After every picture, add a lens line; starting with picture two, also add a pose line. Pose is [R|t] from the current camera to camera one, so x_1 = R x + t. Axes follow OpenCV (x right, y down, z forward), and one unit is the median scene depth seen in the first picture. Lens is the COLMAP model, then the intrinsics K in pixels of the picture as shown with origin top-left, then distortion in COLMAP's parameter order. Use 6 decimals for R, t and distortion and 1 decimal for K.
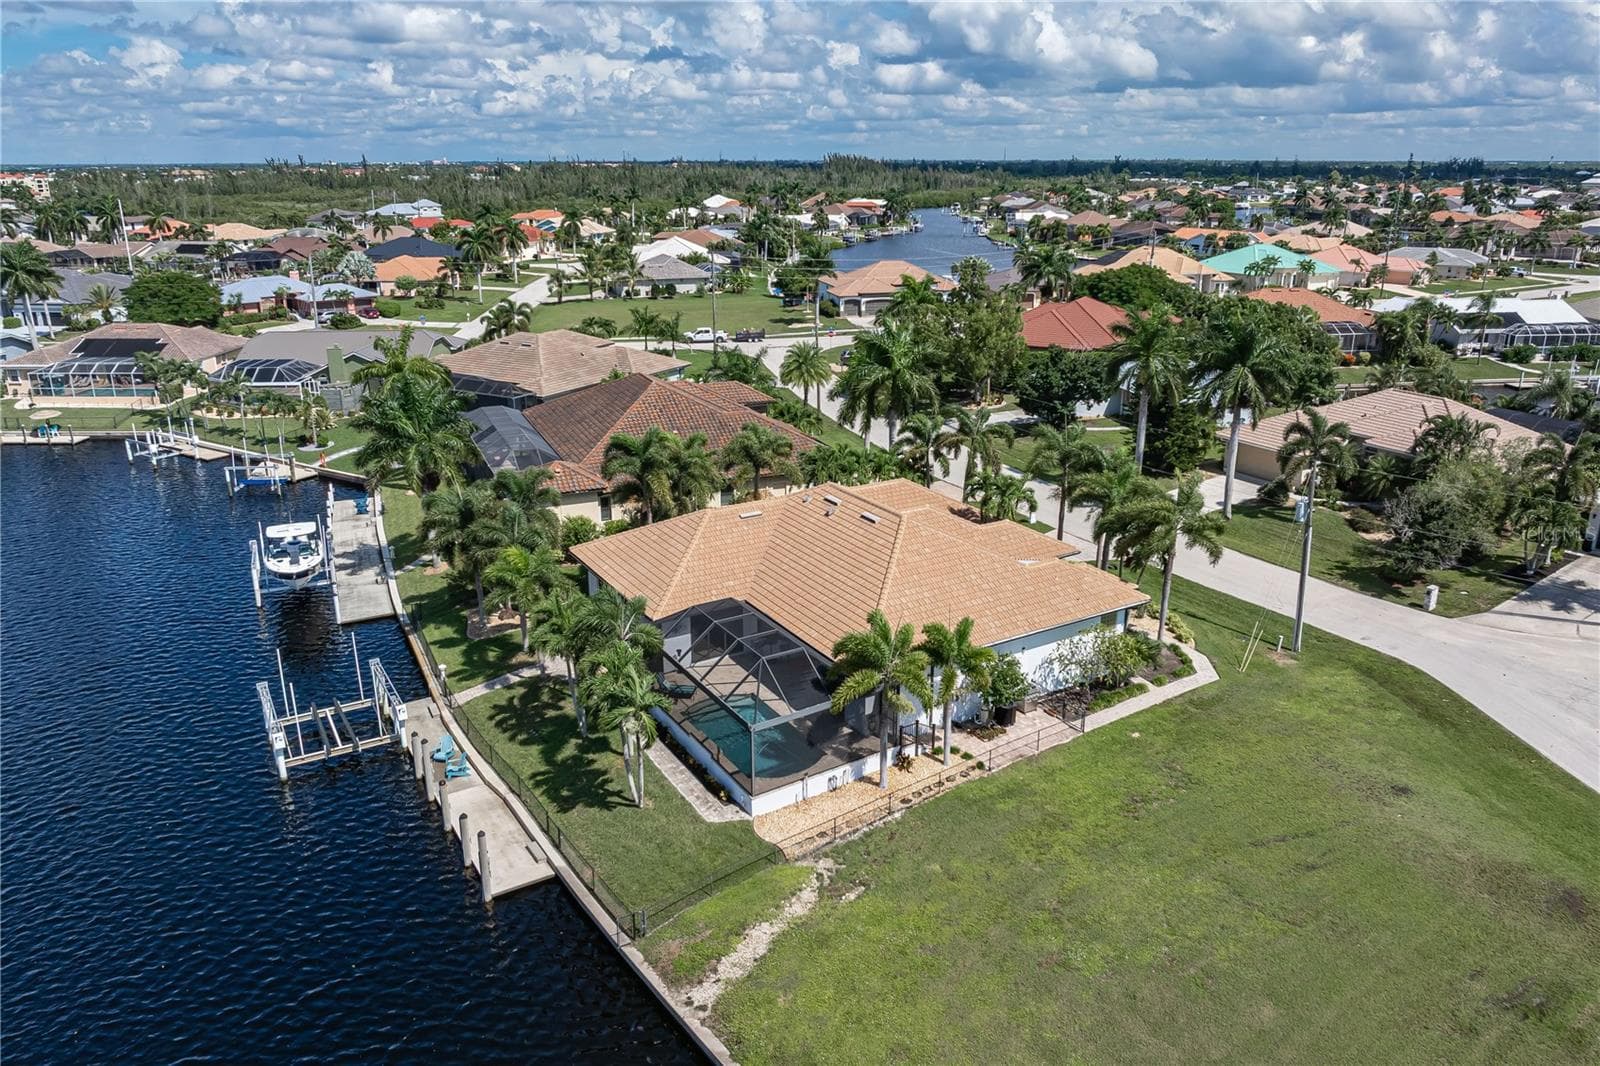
lens RADIAL K [[1107.8, 0, 800.0], [0, 1107.8, 533.0], [0, 0, 1]] dist [-0.022680, 0.000832]
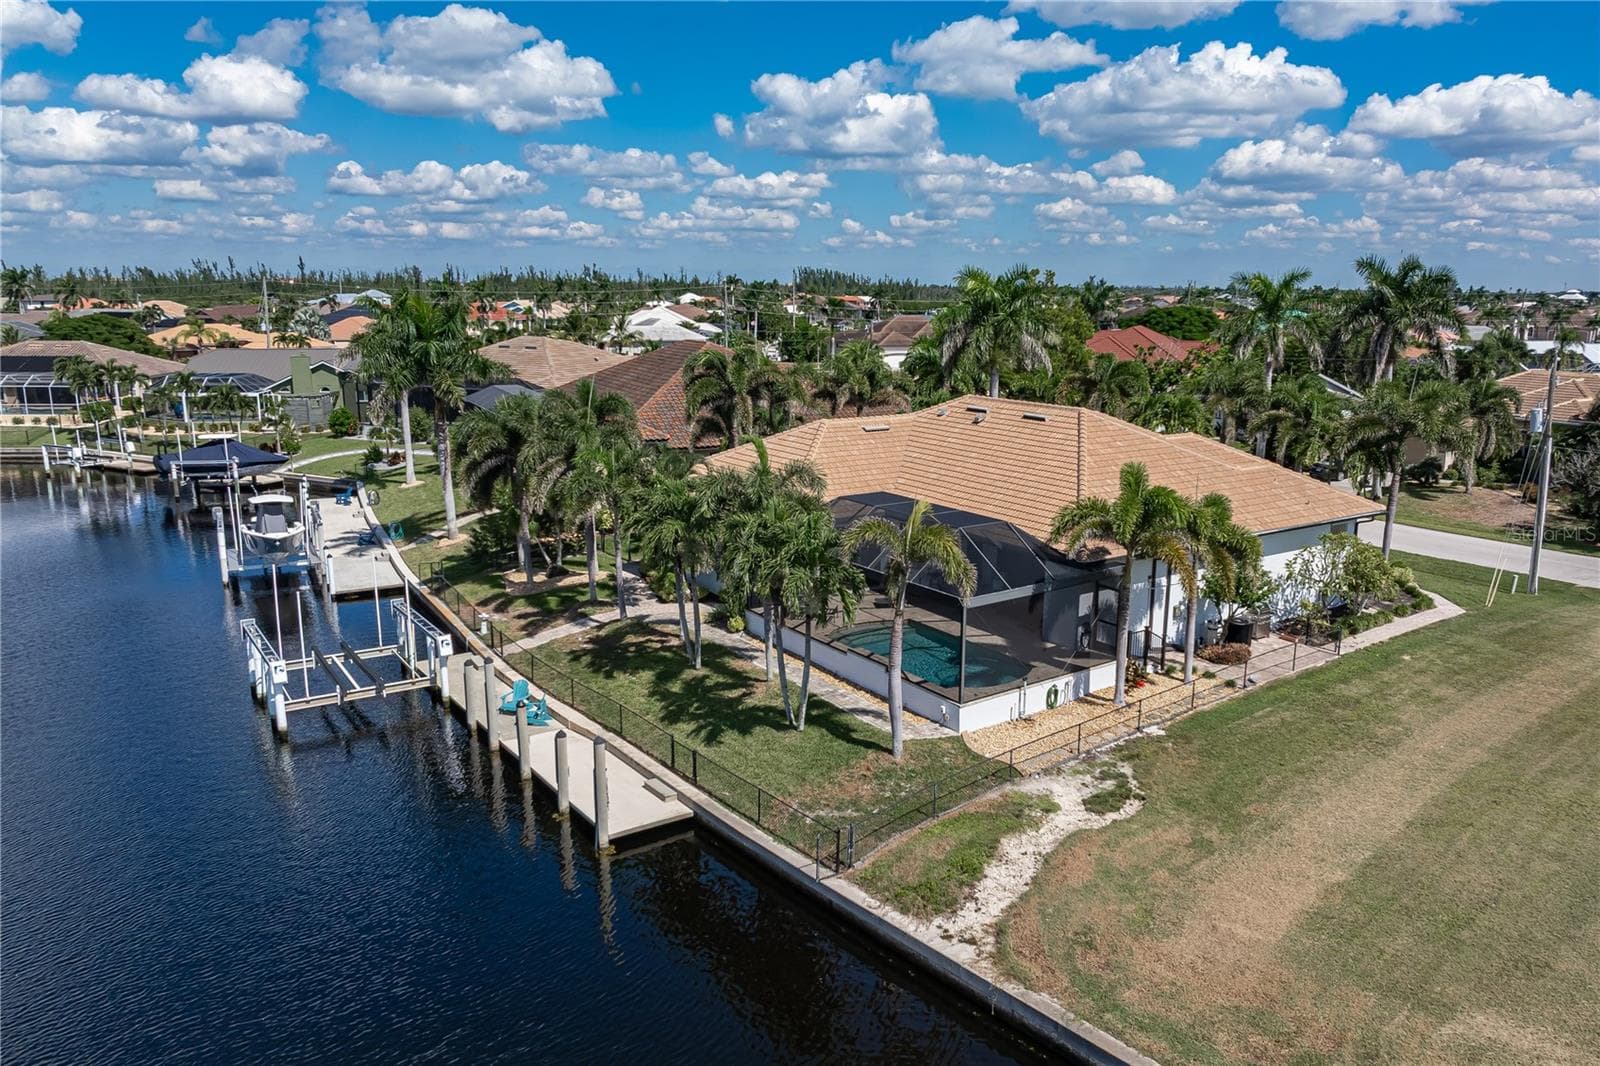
lens RADIAL K [[1183.5, 0, 845.7], [0, 1183.5, 532.2], [0, 0, 1]] dist [-0.027402, 0.010077]
pose [[0.997430, -0.001942, 0.071619, -0.062264], [0.010497, 0.992807, -0.119264, 0.077637], [-0.070872, 0.119709, 0.990276, 0.076453]]
